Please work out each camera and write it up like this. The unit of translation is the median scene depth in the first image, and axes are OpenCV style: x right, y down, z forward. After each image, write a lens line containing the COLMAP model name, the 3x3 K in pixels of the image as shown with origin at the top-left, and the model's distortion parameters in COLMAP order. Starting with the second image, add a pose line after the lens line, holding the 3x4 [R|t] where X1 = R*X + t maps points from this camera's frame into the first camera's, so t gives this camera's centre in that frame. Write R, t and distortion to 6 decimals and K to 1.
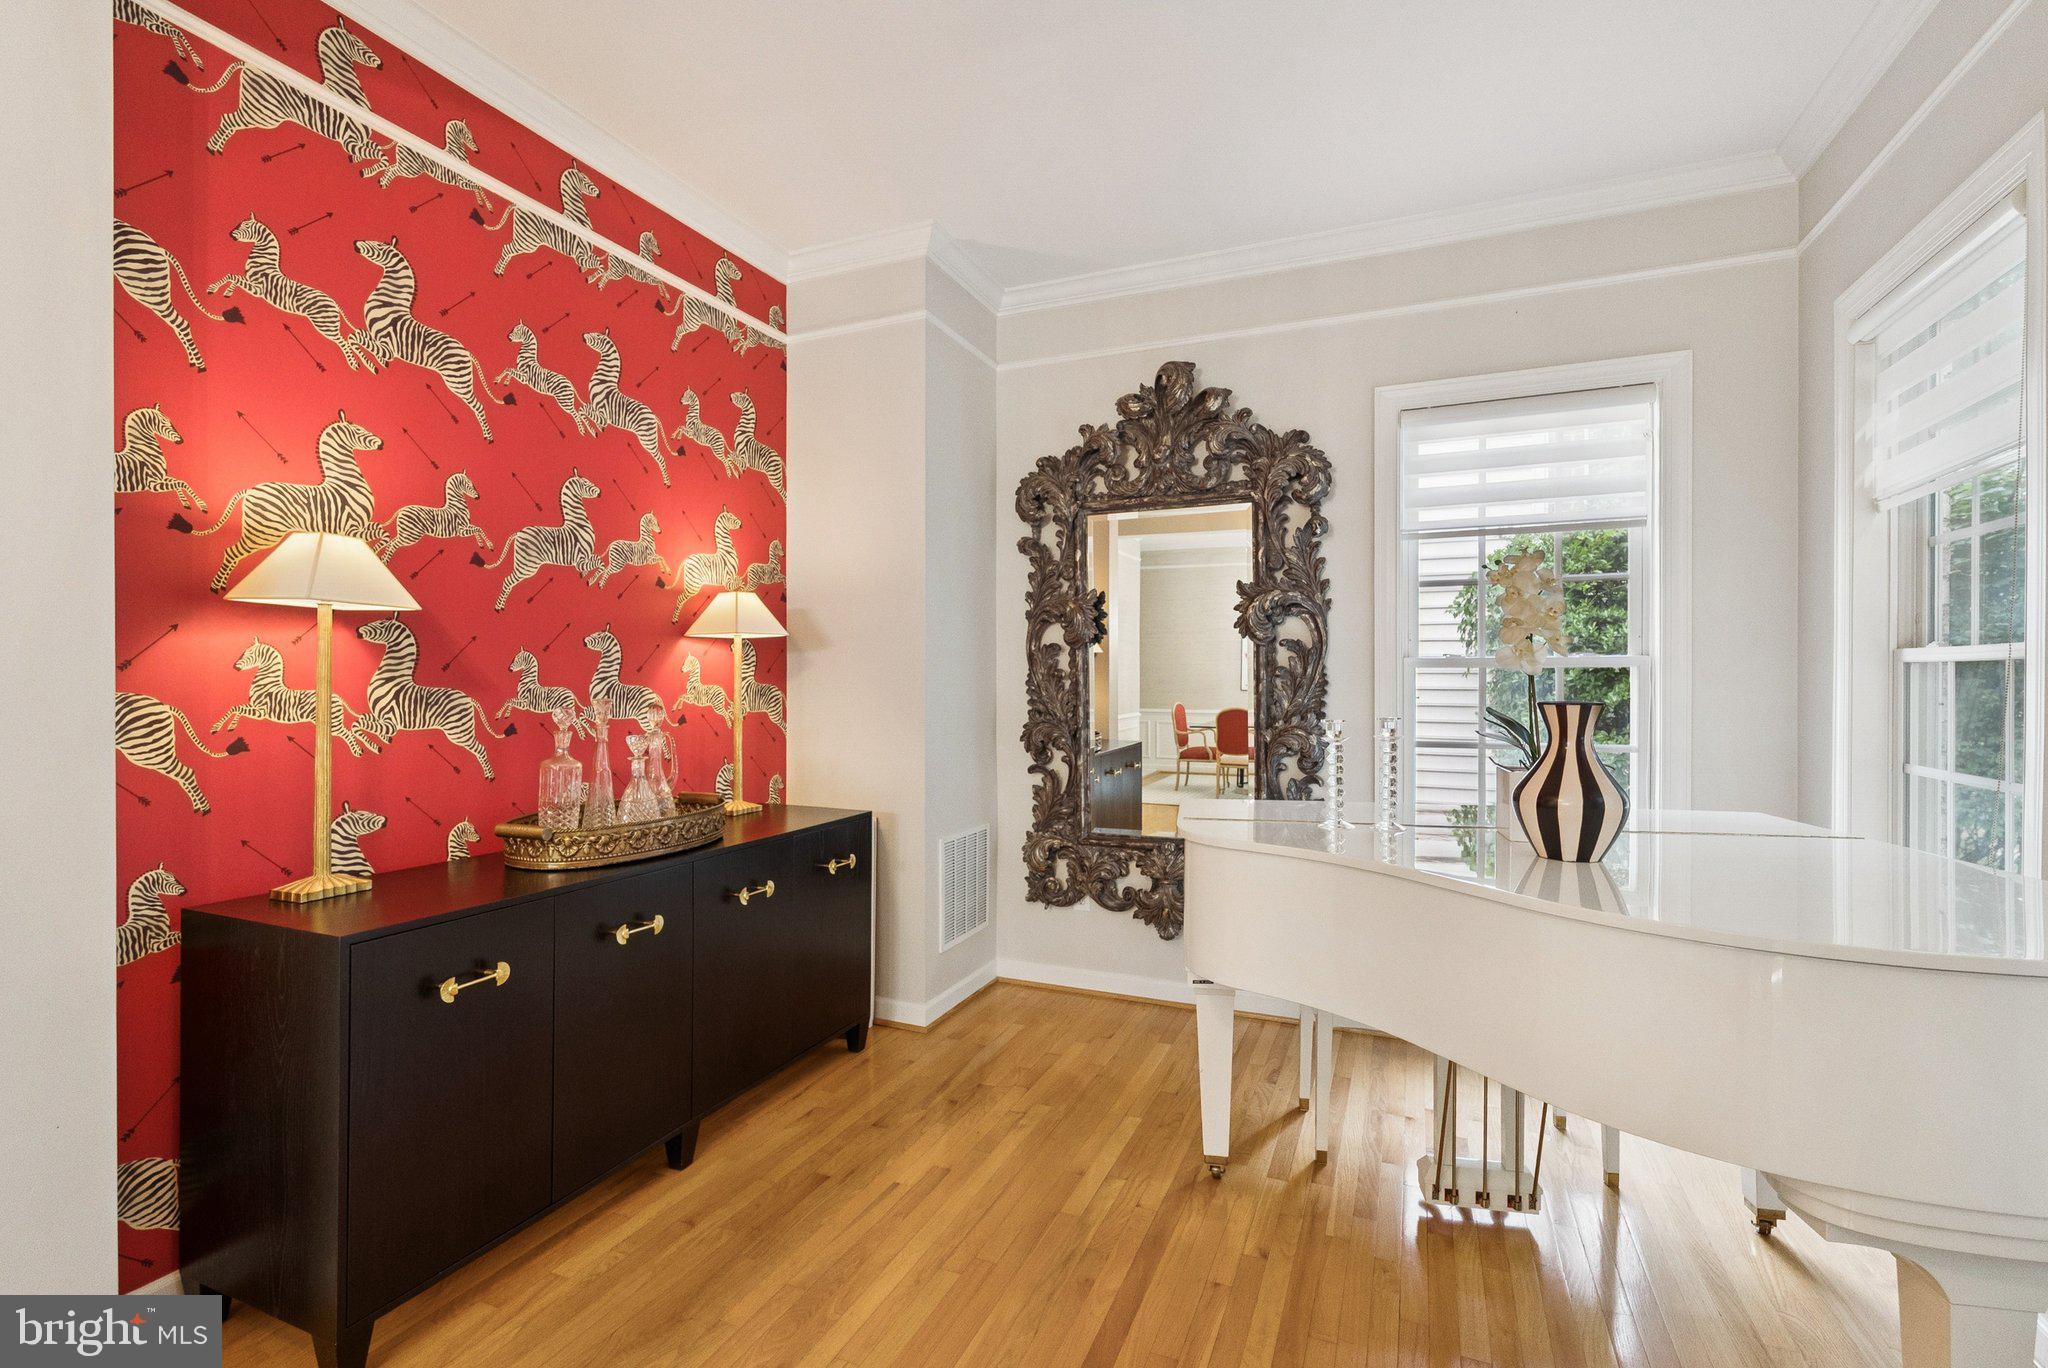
lens RADIAL K [[924.1, 0, 1021.1], [0, 924.1, 672.8], [0, 0, 1]] dist [-0.006389, 0.000433]
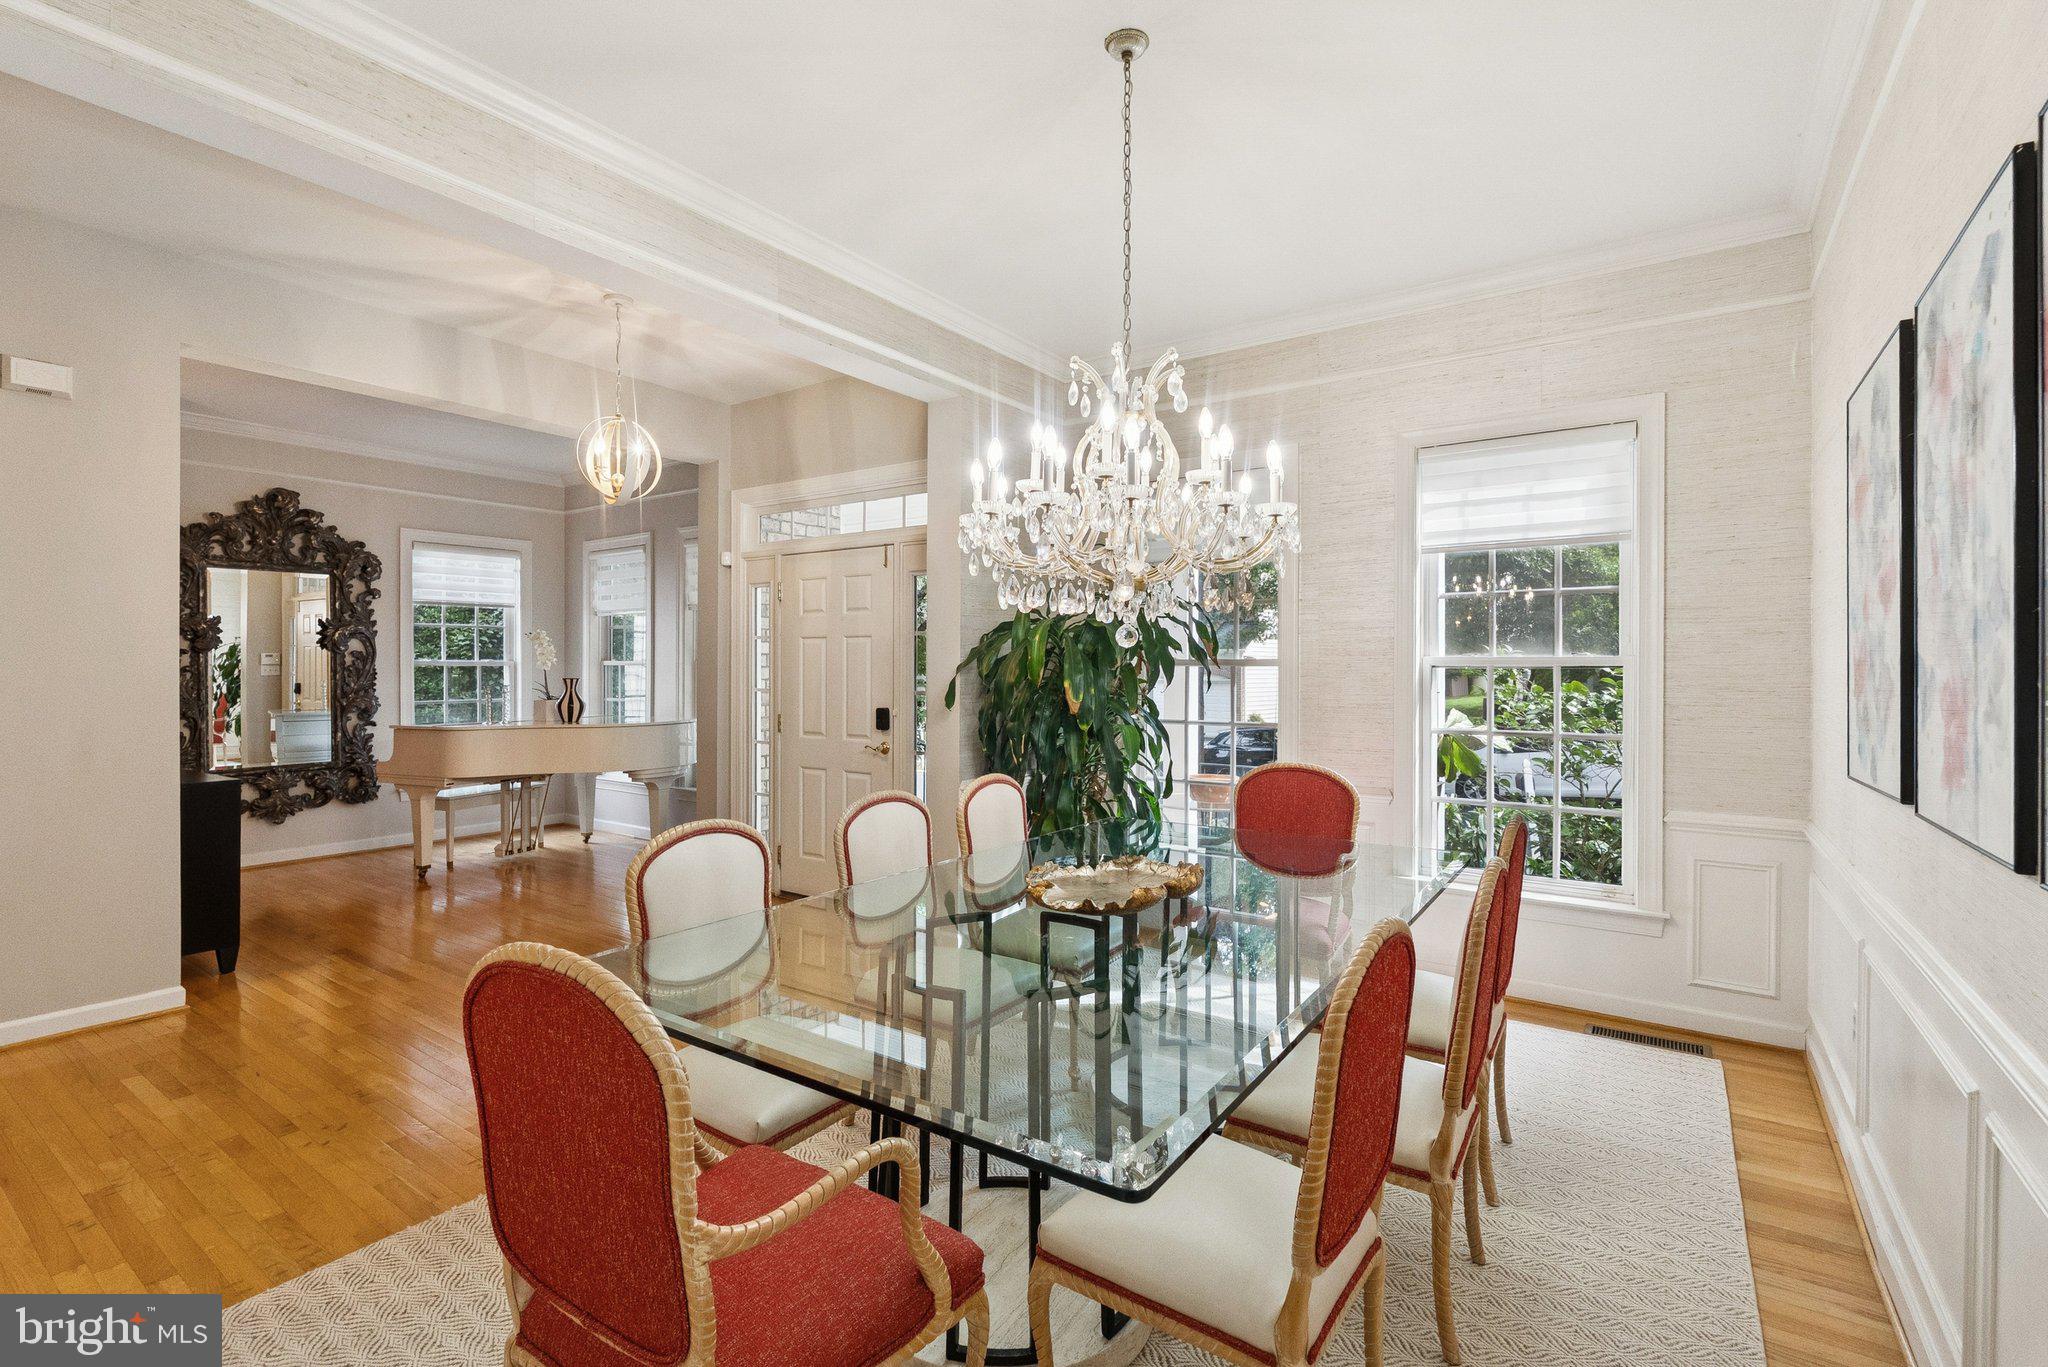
lens RADIAL K [[924.1, 0, 1010.0], [0, 924.1, 674.5], [0, 0, 1]] dist [-0.006389, 0.000433]
pose [[0.214458, -0.011008, 0.976671, -1.258442], [-0.005980, 0.999903, 0.012583, -0.019731], [-0.976715, -0.008539, 0.214372, -0.715294]]
